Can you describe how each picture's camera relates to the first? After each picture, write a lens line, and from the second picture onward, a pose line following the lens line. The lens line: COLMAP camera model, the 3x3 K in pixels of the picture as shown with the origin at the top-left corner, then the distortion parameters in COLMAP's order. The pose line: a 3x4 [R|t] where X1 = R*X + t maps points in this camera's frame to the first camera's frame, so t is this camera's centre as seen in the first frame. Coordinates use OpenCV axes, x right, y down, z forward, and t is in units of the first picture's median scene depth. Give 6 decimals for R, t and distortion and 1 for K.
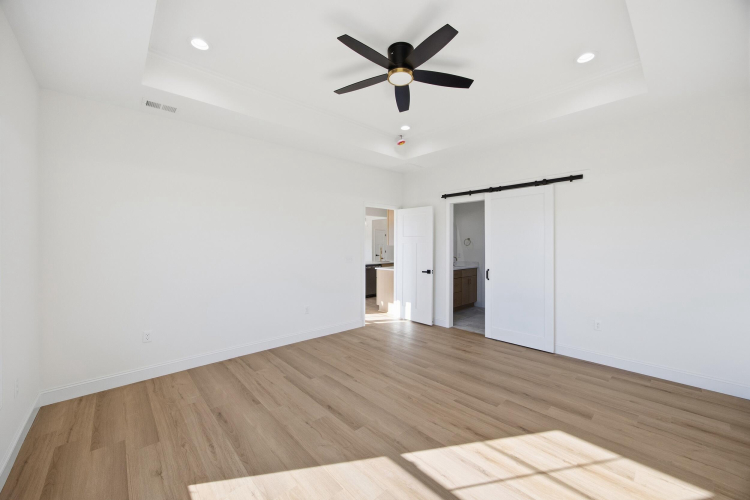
lens RADIAL K [[290.8, 0, 372.8], [0, 290.8, 247.4], [0, 0, 1]] dist [-0.001839, -0.000217]
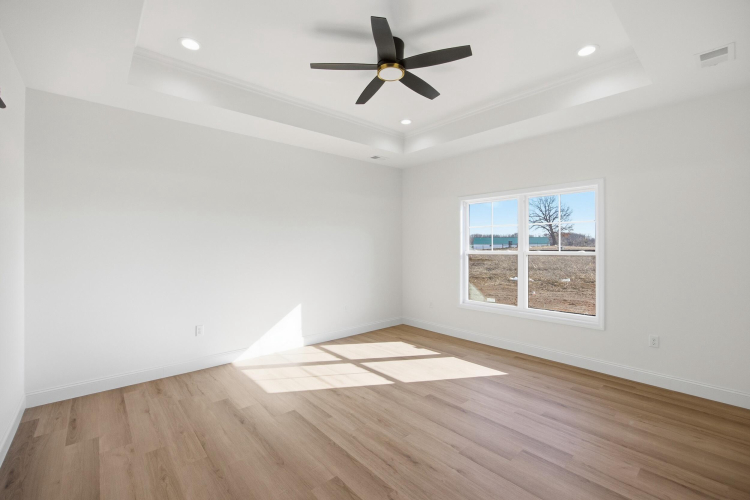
lens RADIAL K [[325.9, 0, 375.0], [0, 325.9, 250.0], [0, 0, 1]] dist [0.000275, 0.000025]
pose [[-0.999902, -0.000162, 0.013965, 0.140214], [-0.000095, 0.999988, 0.004841, -0.002517], [-0.013965, 0.004839, -0.999891, 2.168400]]
